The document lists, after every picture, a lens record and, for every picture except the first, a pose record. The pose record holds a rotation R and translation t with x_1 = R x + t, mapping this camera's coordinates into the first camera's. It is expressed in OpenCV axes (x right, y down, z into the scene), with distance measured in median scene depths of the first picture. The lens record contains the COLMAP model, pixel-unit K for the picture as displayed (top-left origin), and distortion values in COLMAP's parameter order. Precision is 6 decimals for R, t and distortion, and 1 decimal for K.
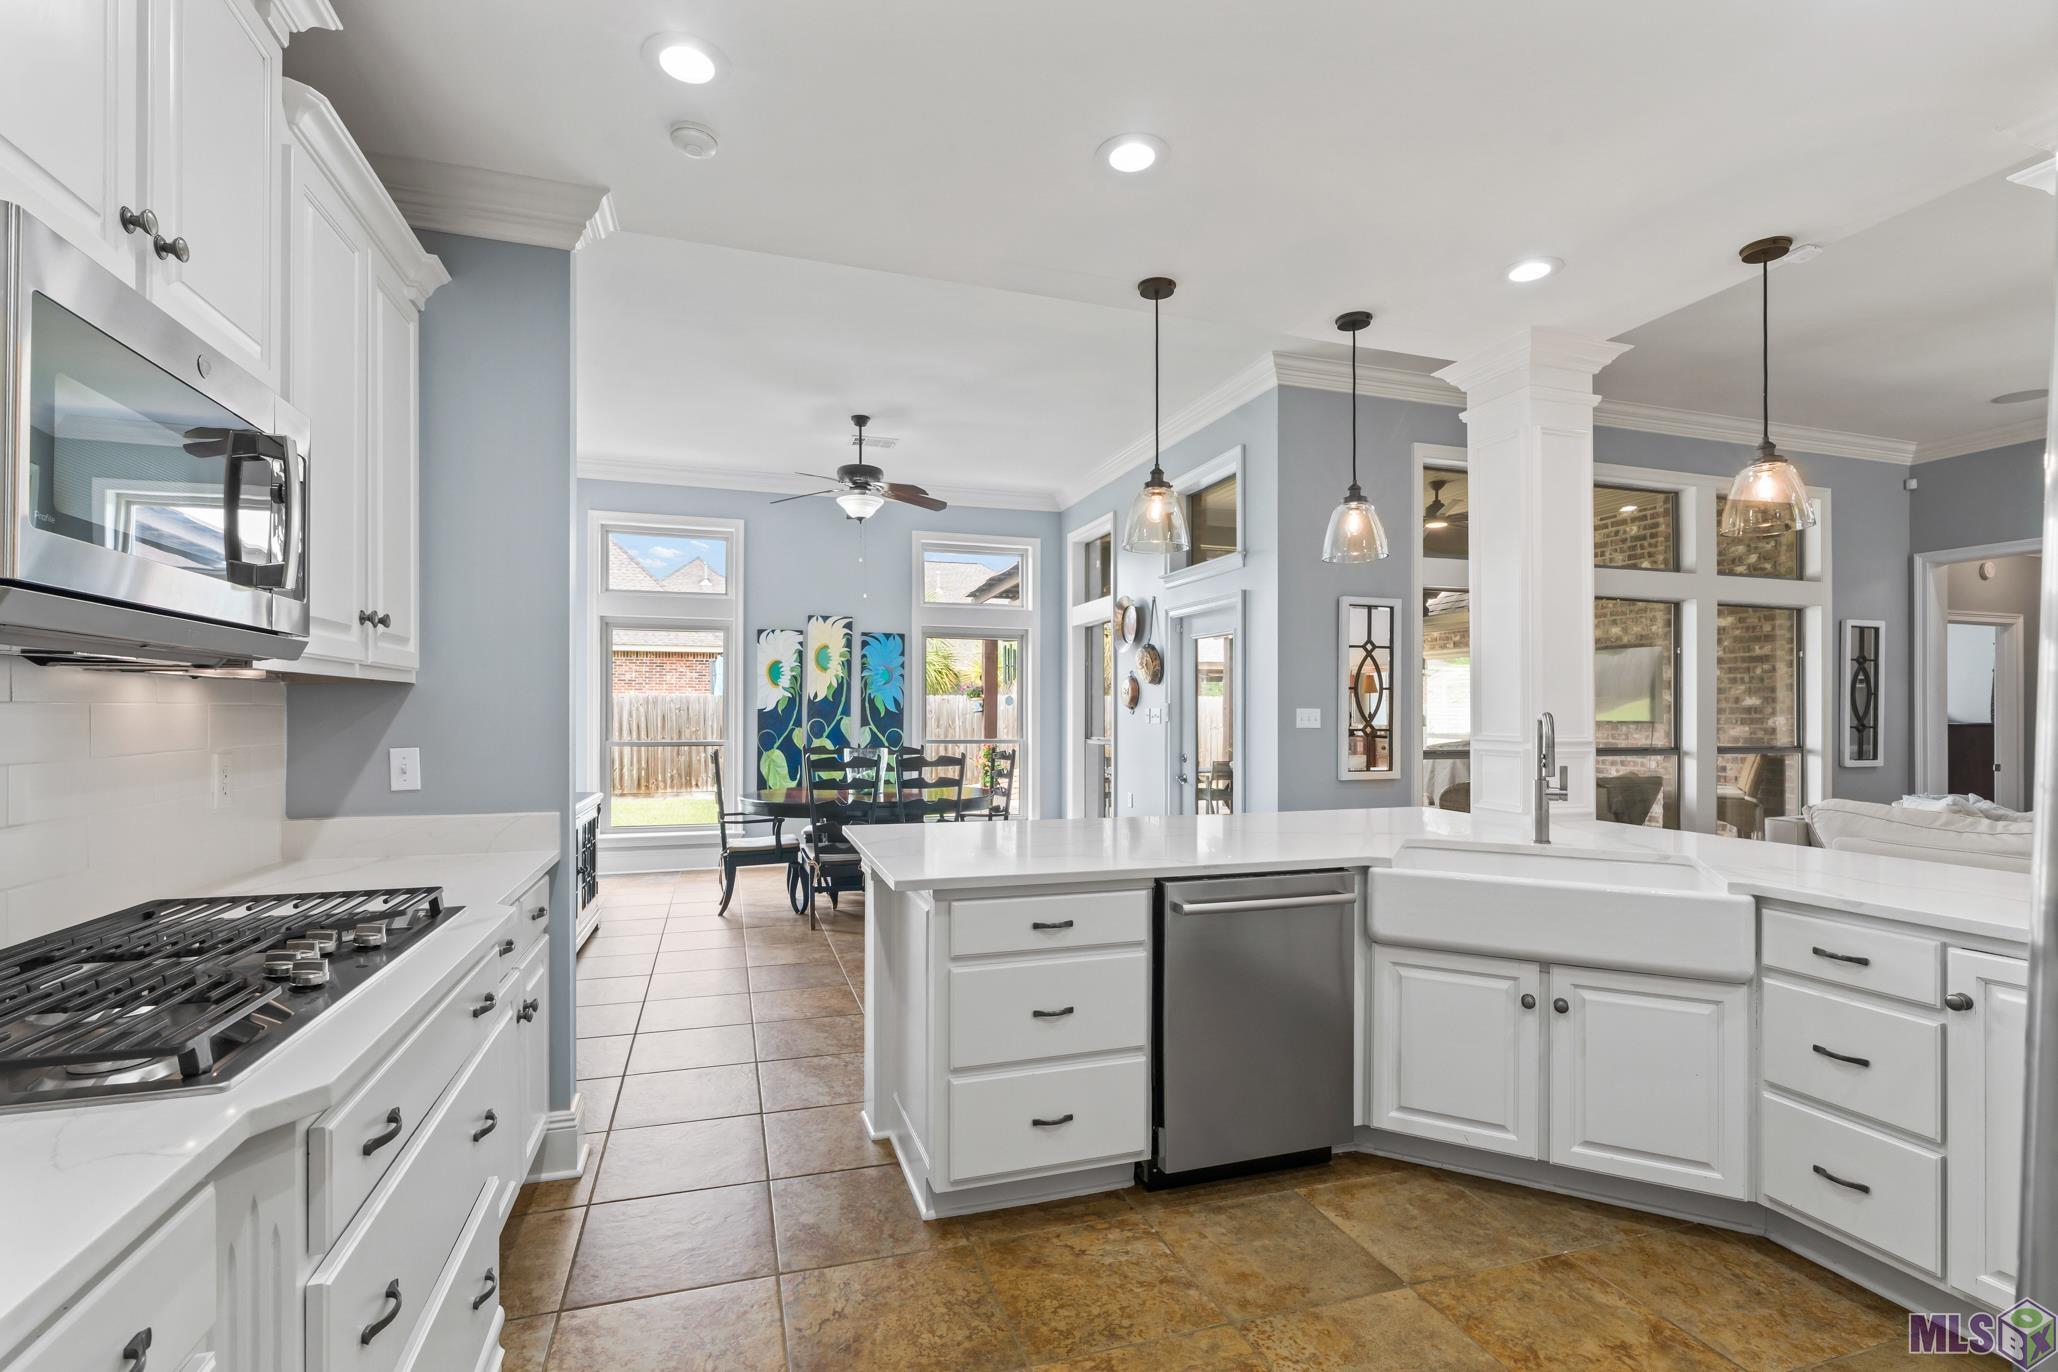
lens RADIAL K [[944.7, 0, 1048.3], [0, 944.7, 713.9], [0, 0, 1]] dist [-0.005753, 0.000454]
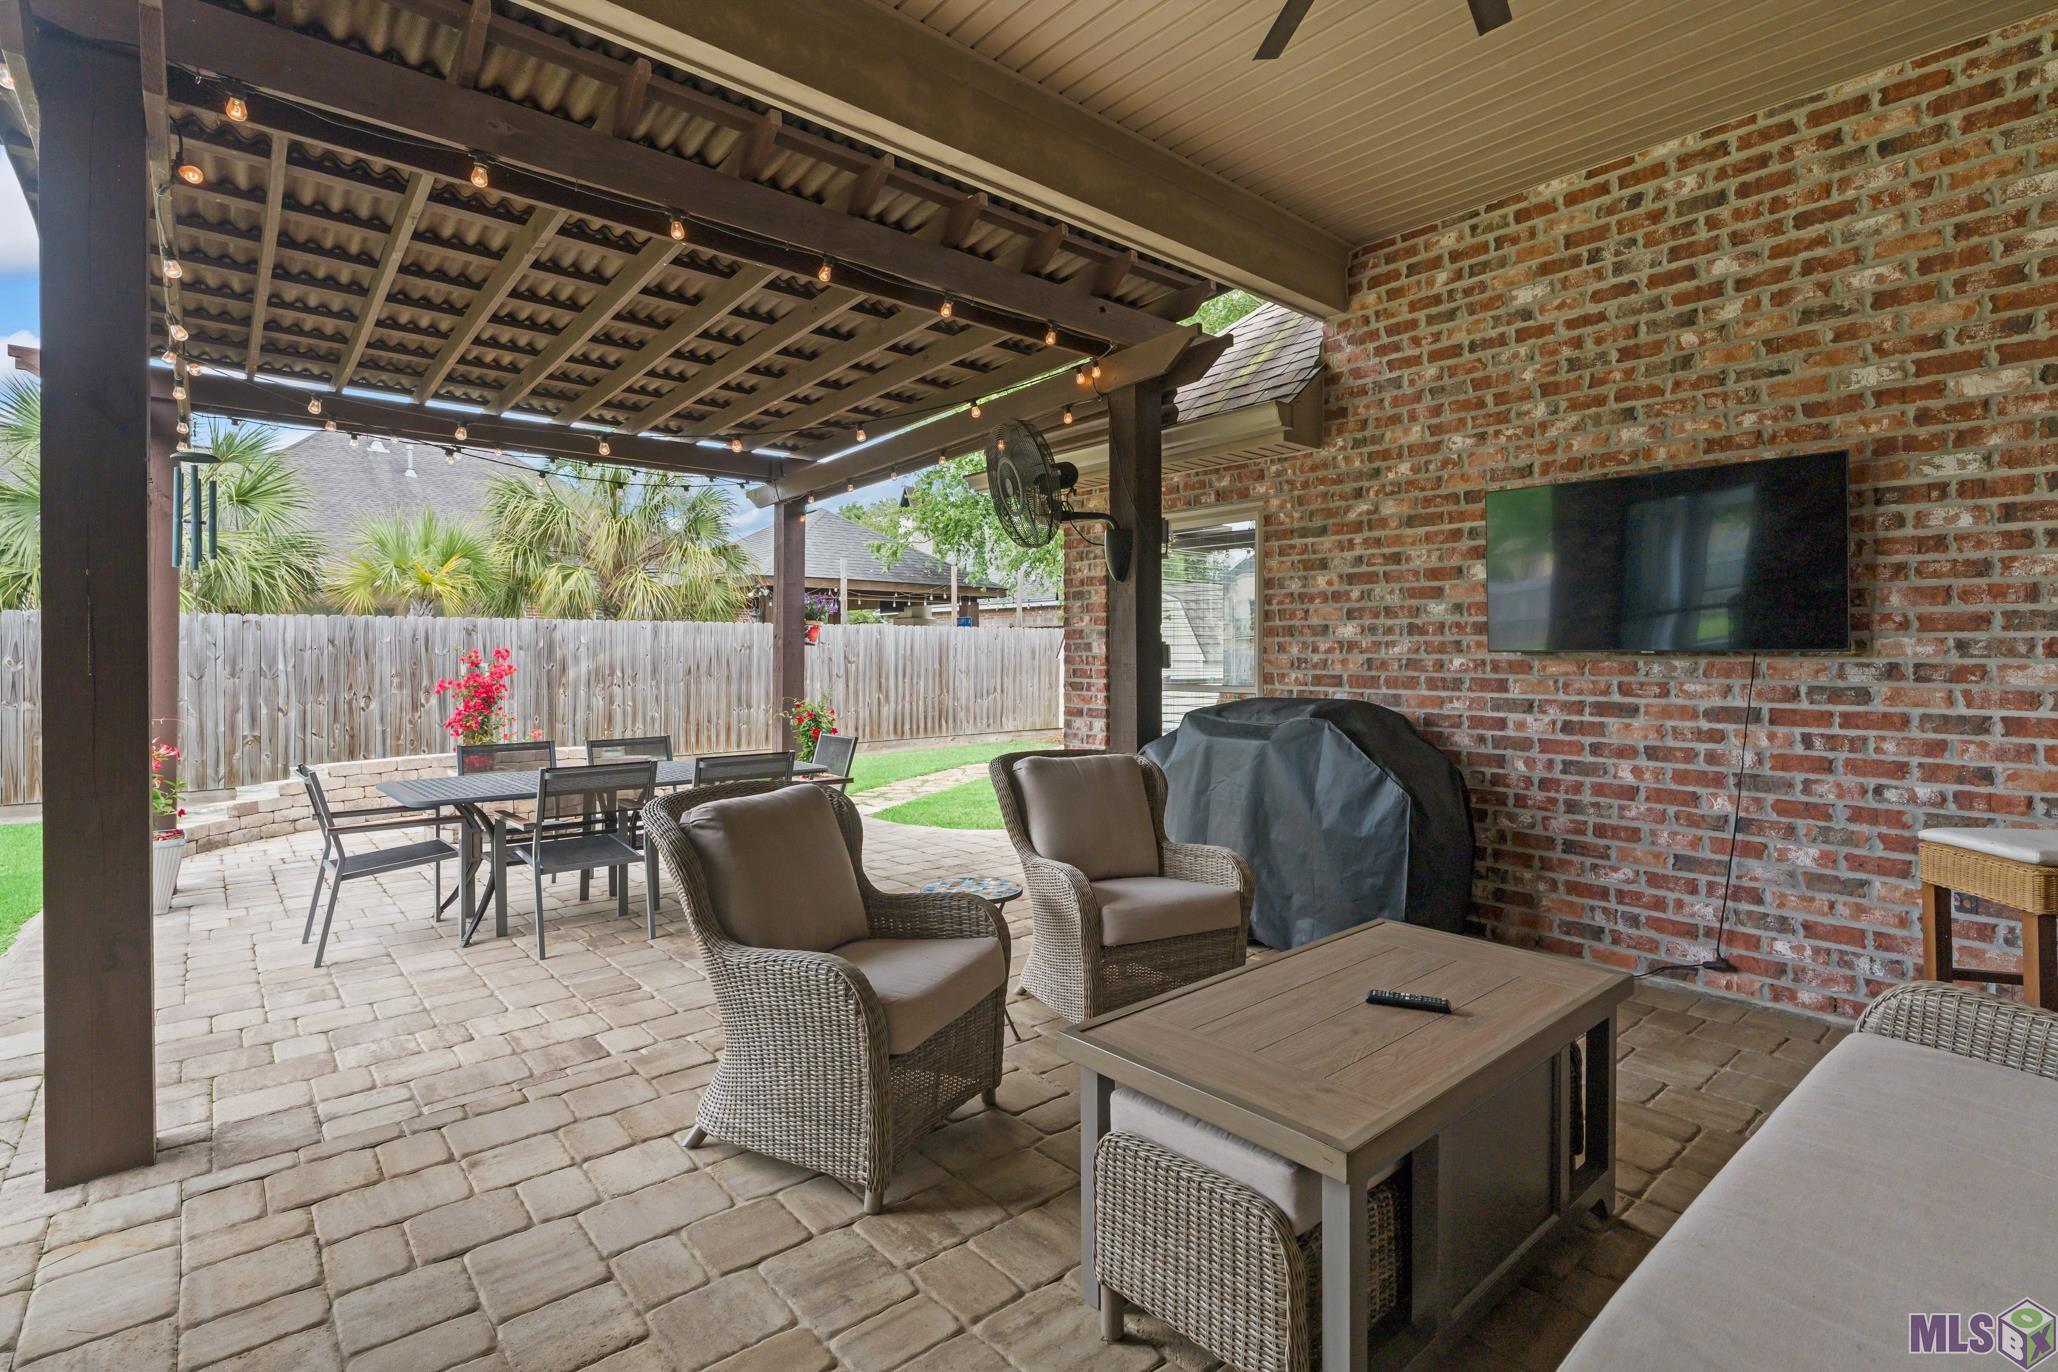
lens RADIAL K [[944.7, 0, 1019.1], [0, 944.7, 668.5], [0, 0, 1]] dist [-0.005753, 0.000454]
pose [[0.935753, -0.008366, 0.352556, 0.230193], [0.003635, 0.999894, 0.014078, 0.009299], [-0.352636, -0.011892, 0.935685, 0.811144]]
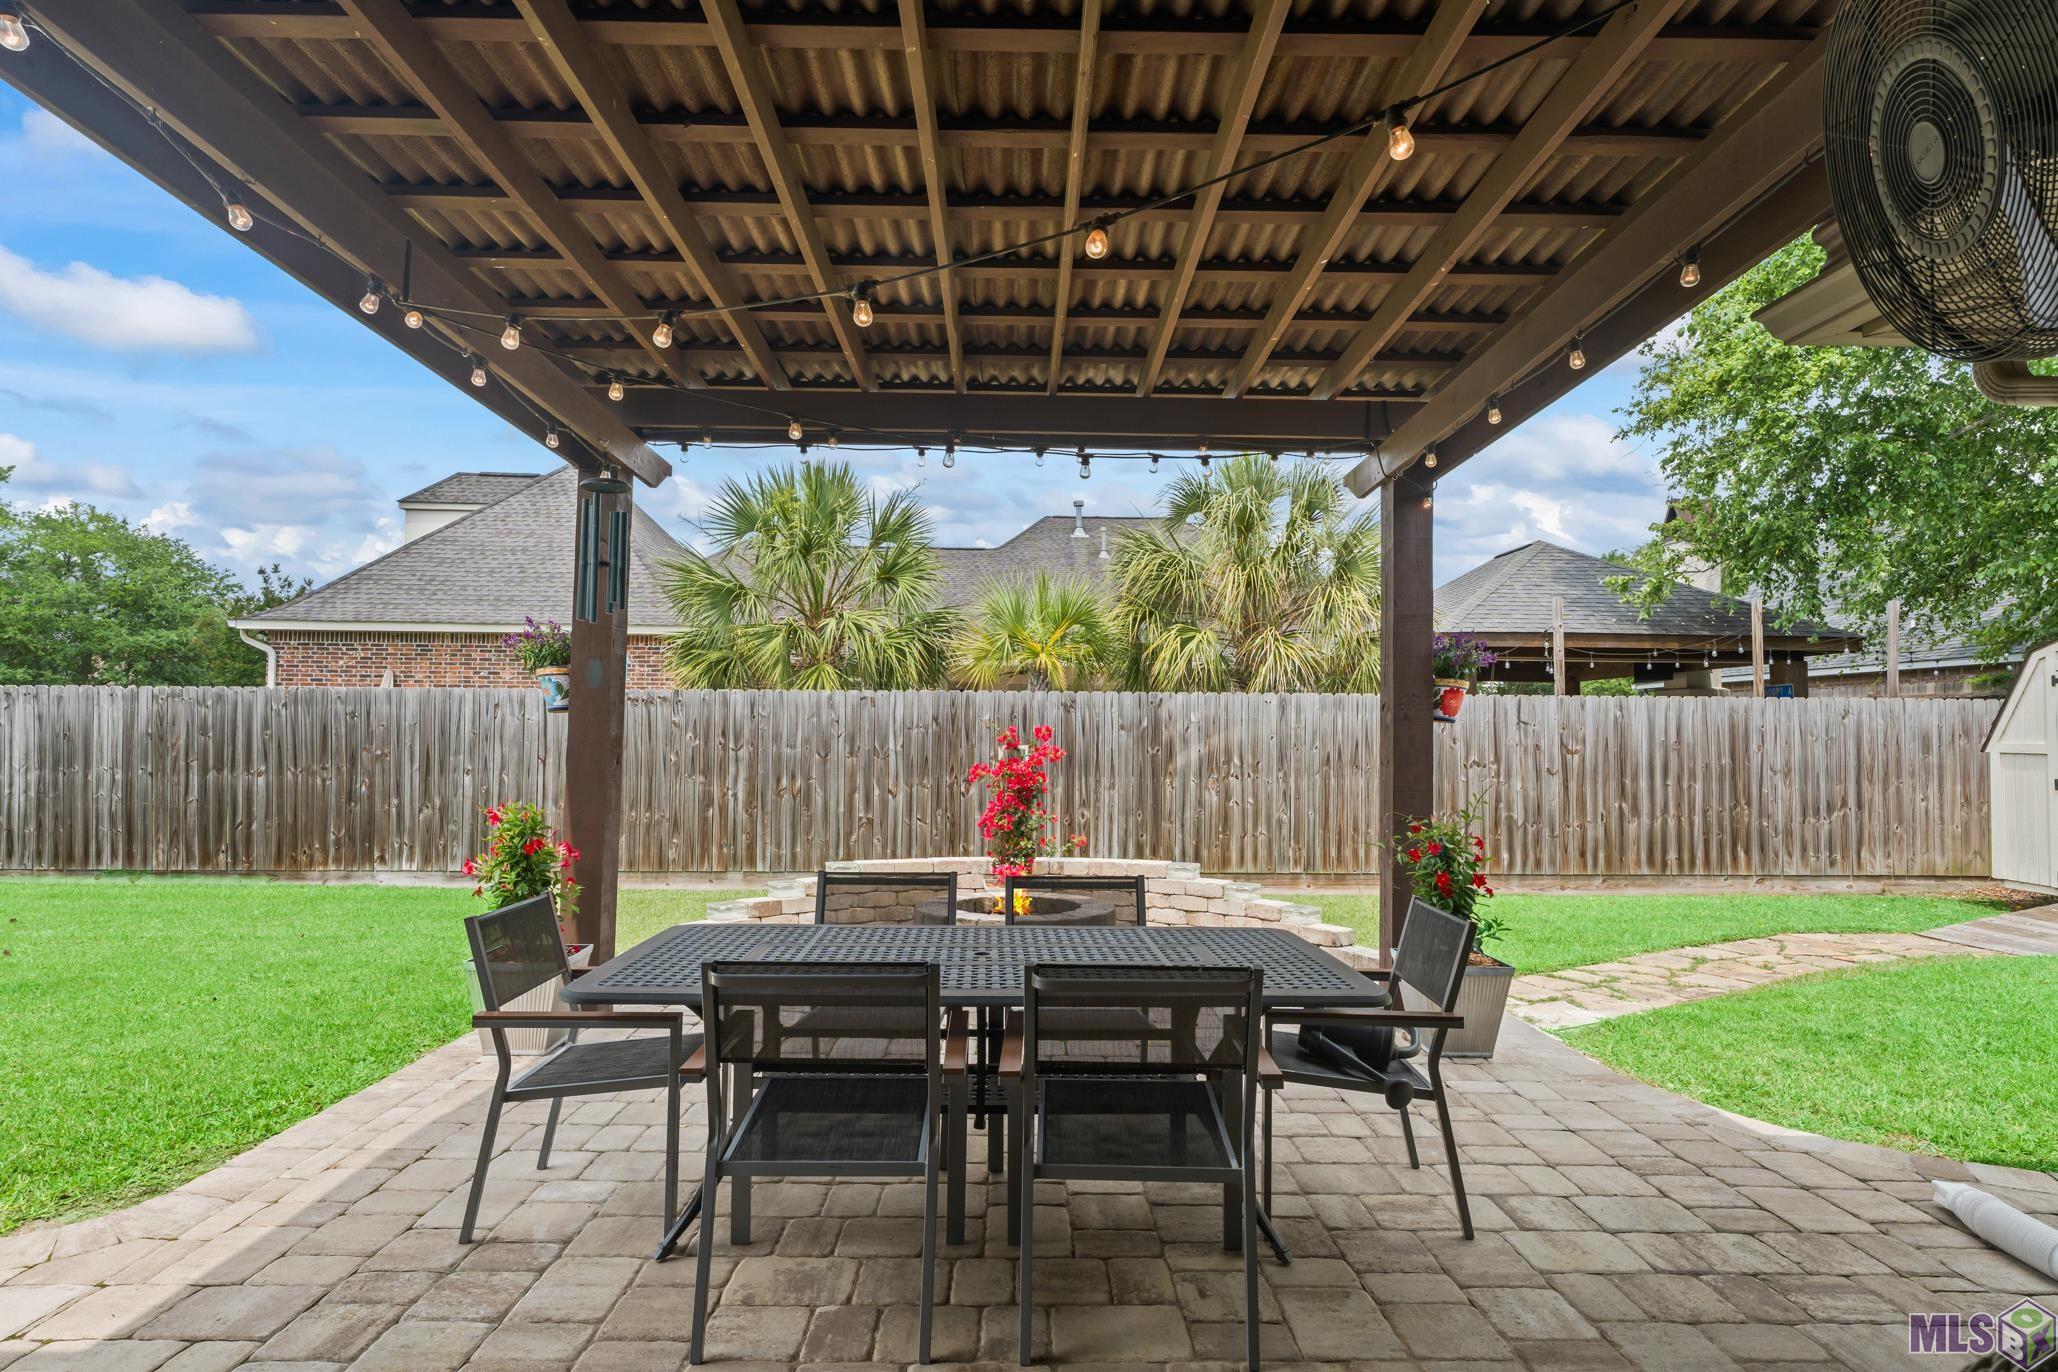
lens RADIAL K [[1054.9, 0, 1035.7], [0, 1054.9, 684.0], [0, 0, 1]] dist [-0.000603, -0.000440]
pose [[0.951064, -0.007264, -0.308909, 0.326517], [-0.009042, 0.998641, -0.051320, 0.010050], [0.308862, 0.051602, 0.949706, 1.105430]]
